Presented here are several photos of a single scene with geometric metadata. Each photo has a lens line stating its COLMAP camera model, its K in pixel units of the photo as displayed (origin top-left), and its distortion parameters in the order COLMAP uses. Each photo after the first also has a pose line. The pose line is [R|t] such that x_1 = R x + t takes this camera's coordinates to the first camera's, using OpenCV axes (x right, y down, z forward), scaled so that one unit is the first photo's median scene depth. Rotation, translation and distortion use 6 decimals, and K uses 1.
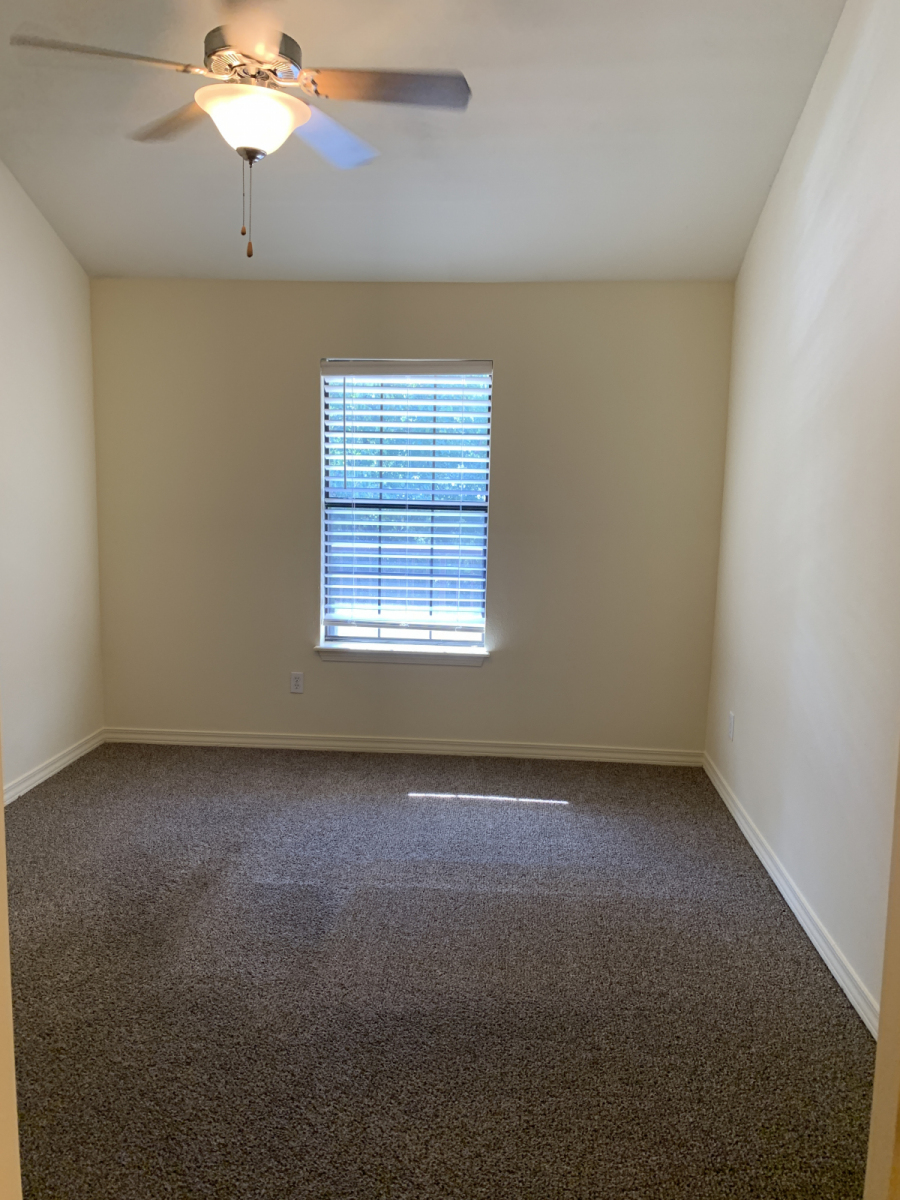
lens RADIAL K [[910.0, 0, 451.8], [0, 910.0, 598.9], [0, 0, 1]] dist [0.042396, -0.053215]
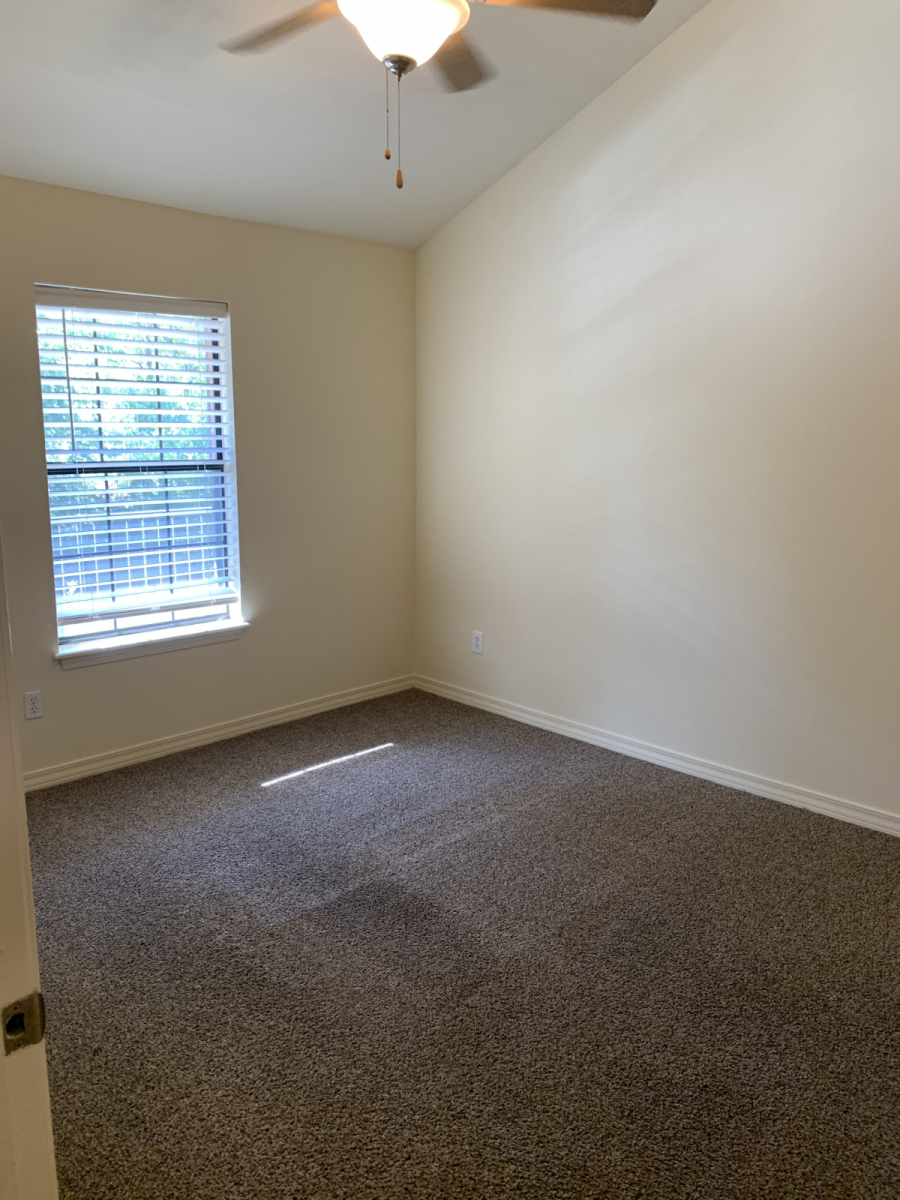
lens RADIAL K [[910.0, 0, 450.8], [0, 910.0, 590.4], [0, 0, 1]] dist [0.042396, -0.053215]
pose [[0.670845, -0.156360, 0.724926, -0.505577], [0.118827, 0.987554, 0.103044, -0.045181], [-0.732016, 0.017014, 0.681075, 0.216855]]
